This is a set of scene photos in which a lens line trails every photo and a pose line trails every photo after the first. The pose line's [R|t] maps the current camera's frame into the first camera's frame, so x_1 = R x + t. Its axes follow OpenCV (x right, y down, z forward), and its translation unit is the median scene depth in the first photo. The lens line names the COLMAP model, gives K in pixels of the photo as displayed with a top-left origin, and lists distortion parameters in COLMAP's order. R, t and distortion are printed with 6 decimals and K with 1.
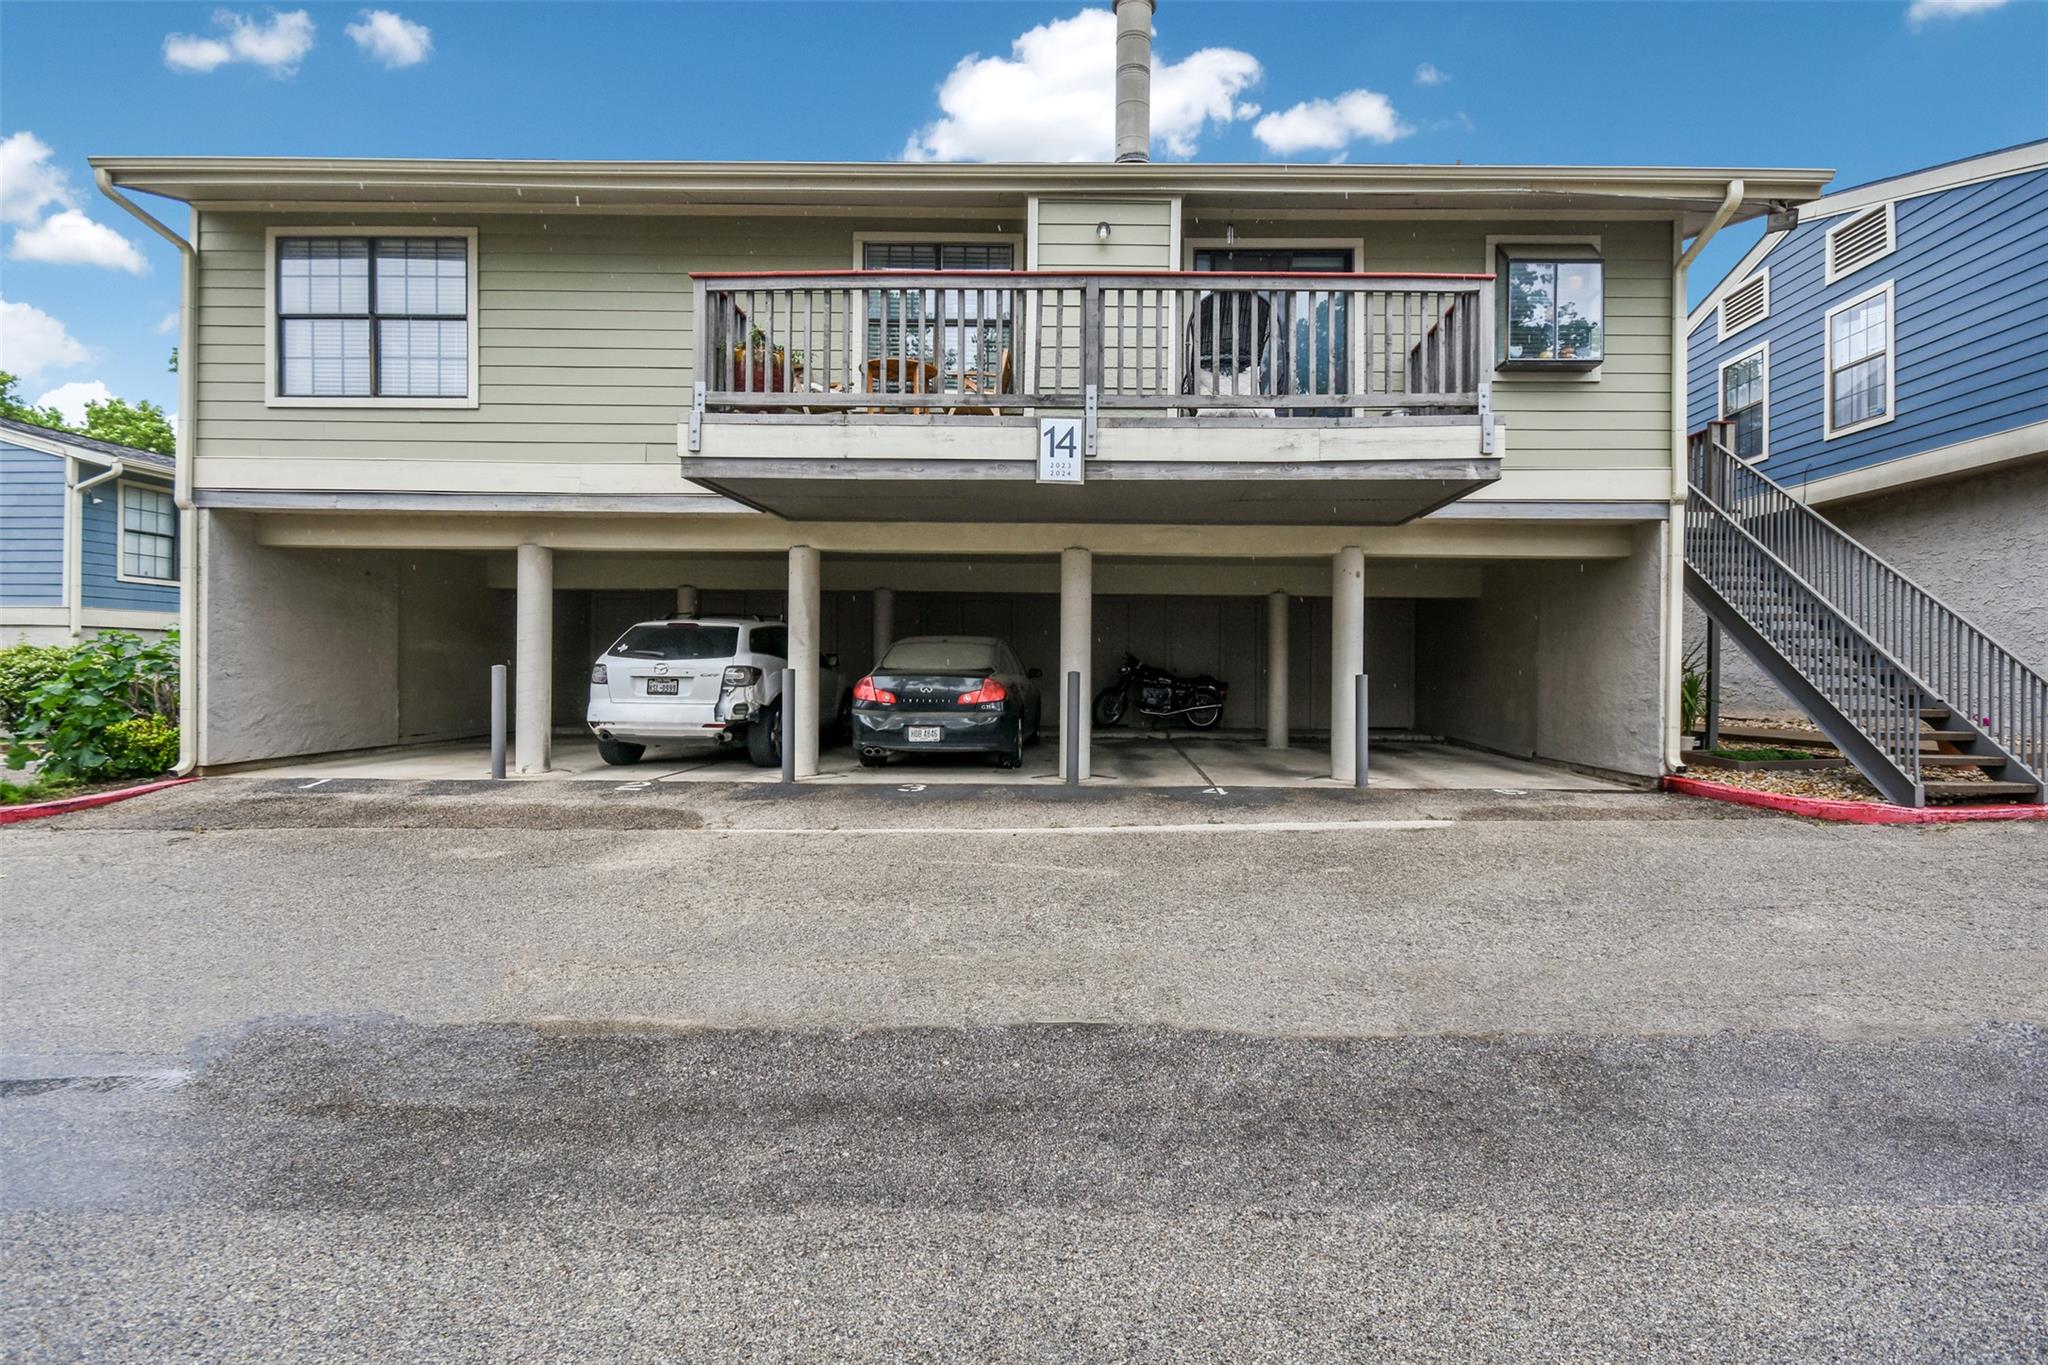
lens RADIAL K [[909.4, 0, 1030.5], [0, 909.4, 672.5], [0, 0, 1]] dist [0.006373, -0.004527]
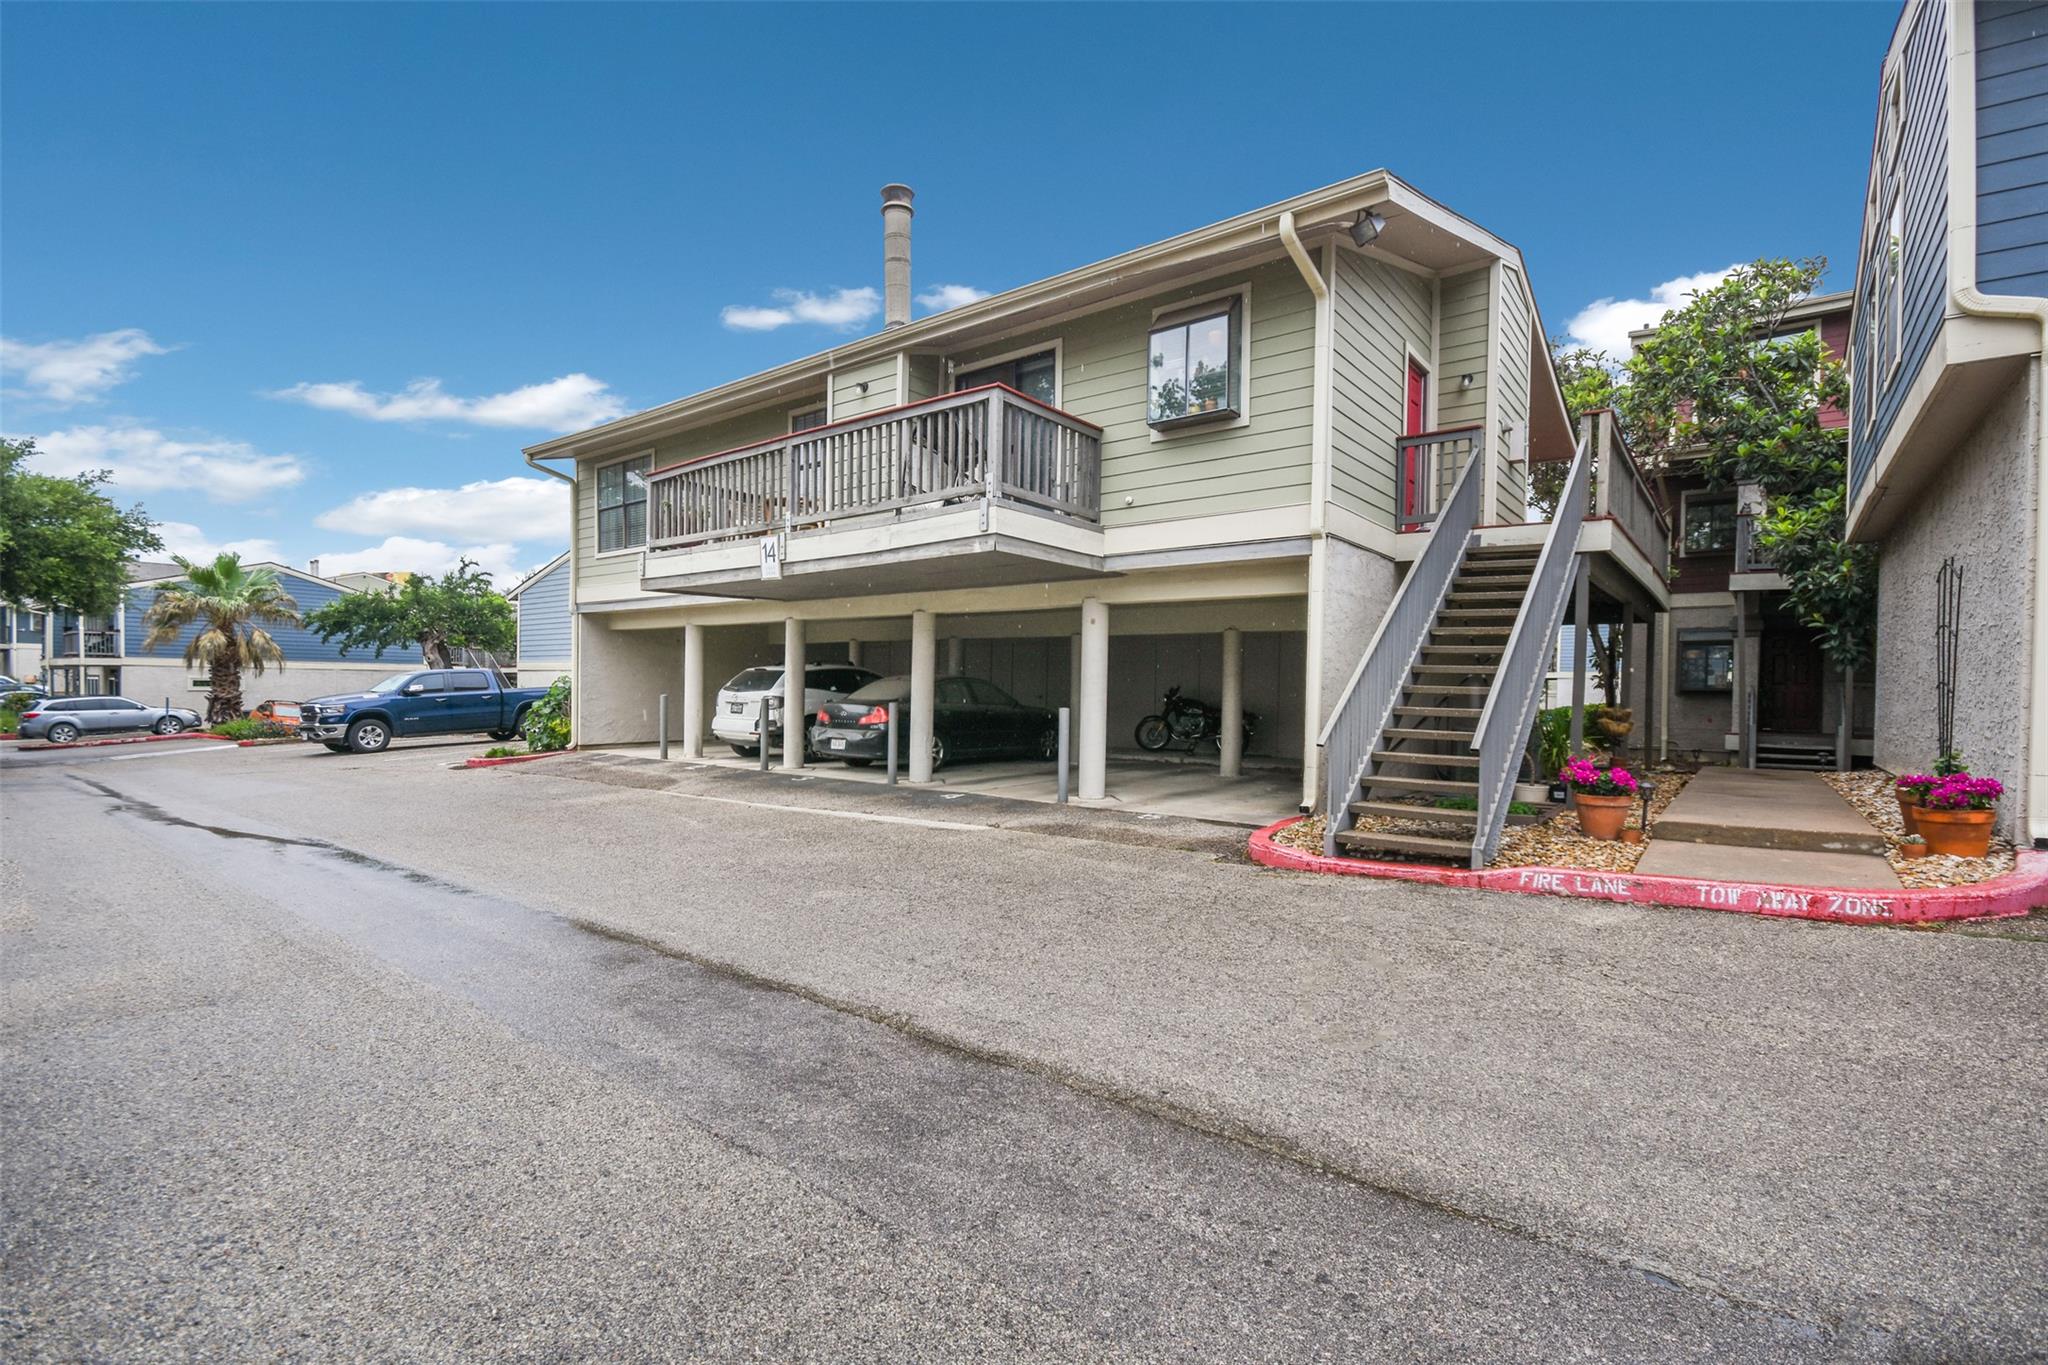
lens RADIAL K [[909.4, 0, 1029.4], [0, 909.4, 700.7], [0, 0, 1]] dist [0.006373, -0.004527]
pose [[0.793319, 0.011522, -0.608697, 1.055850], [-0.009484, 0.999933, 0.006567, -0.014739], [0.608732, 0.000563, 0.793376, 0.043134]]
